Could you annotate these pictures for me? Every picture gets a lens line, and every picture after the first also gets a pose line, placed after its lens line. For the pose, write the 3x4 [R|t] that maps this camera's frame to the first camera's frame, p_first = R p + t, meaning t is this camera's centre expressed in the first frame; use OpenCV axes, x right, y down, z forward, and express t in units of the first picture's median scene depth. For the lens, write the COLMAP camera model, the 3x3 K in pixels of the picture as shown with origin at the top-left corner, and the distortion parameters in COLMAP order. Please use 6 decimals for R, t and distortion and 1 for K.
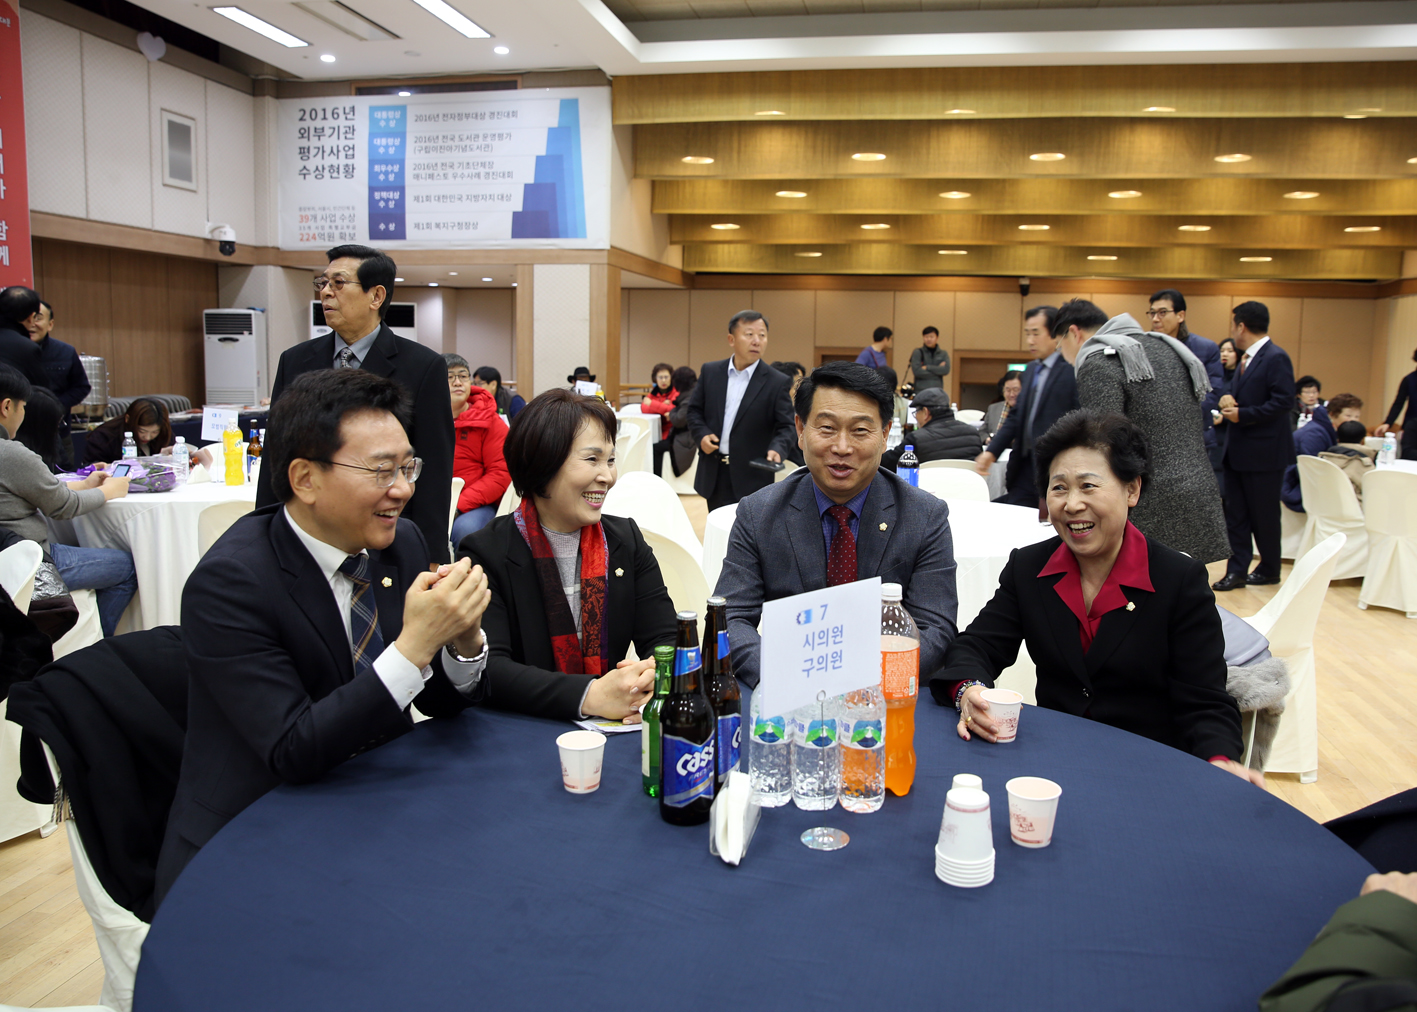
lens RADIAL K [[1096.3, 0, 708.5], [0, 1096.3, 506.0], [0, 0, 1]] dist [-0.100577, 0.074218]
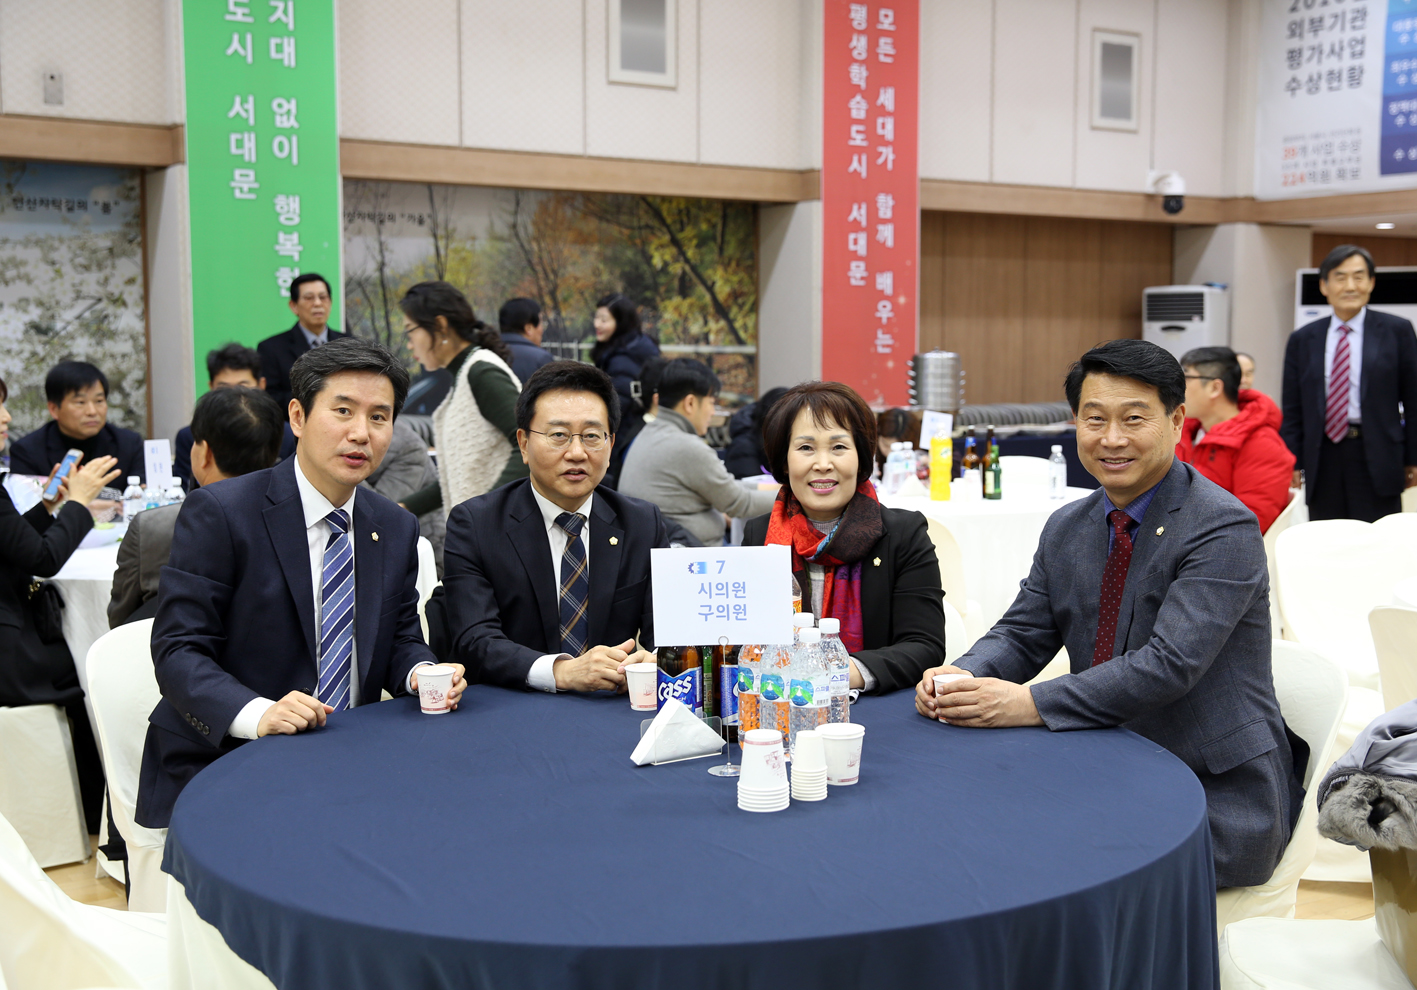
lens RADIAL K [[1782.6, 0, 708.5], [0, 1782.6, 495.0], [0, 0, 1]] dist [0.136070, -0.009341]
pose [[0.673822, 0.051890, -0.737069, 0.254178], [-0.094736, 0.995365, -0.016533, 0.008838], [0.732795, 0.080968, 0.675615, -0.053399]]
